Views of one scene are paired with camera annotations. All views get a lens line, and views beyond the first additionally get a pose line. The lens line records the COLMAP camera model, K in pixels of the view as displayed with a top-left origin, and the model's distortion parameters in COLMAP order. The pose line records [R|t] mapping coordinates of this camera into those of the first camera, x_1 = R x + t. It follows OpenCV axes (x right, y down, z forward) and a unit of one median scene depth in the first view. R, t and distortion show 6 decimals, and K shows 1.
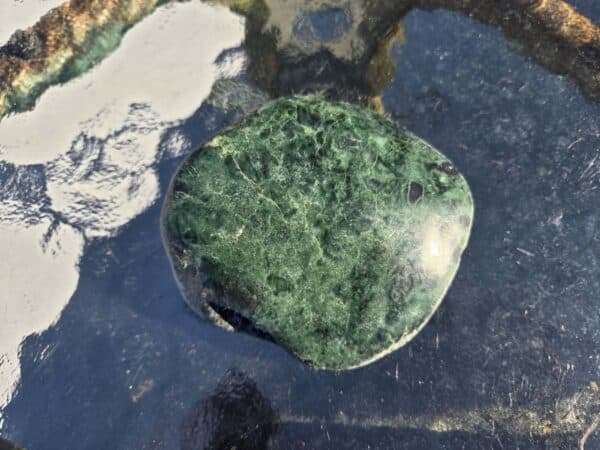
lens RADIAL K [[439.3, 0, 299.9], [0, 439.3, 224.0], [0, 0, 1]] dist [-0.057921, -0.016943]
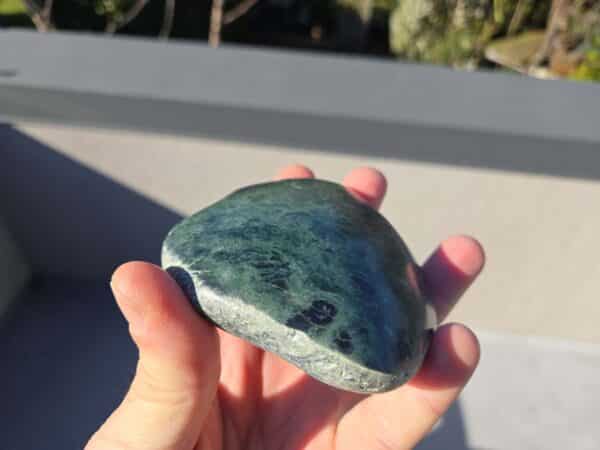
lens RADIAL K [[423.6, 0, 300.1], [0, 423.6, 224.5], [0, 0, 1]] dist [0.008098, 0.000374]
pose [[0.137204, 0.407237, -0.902958, 1.008003], [-0.984138, -0.047449, -0.170939, 0.213343], [-0.112457, 0.912089, 0.394267, 0.595580]]
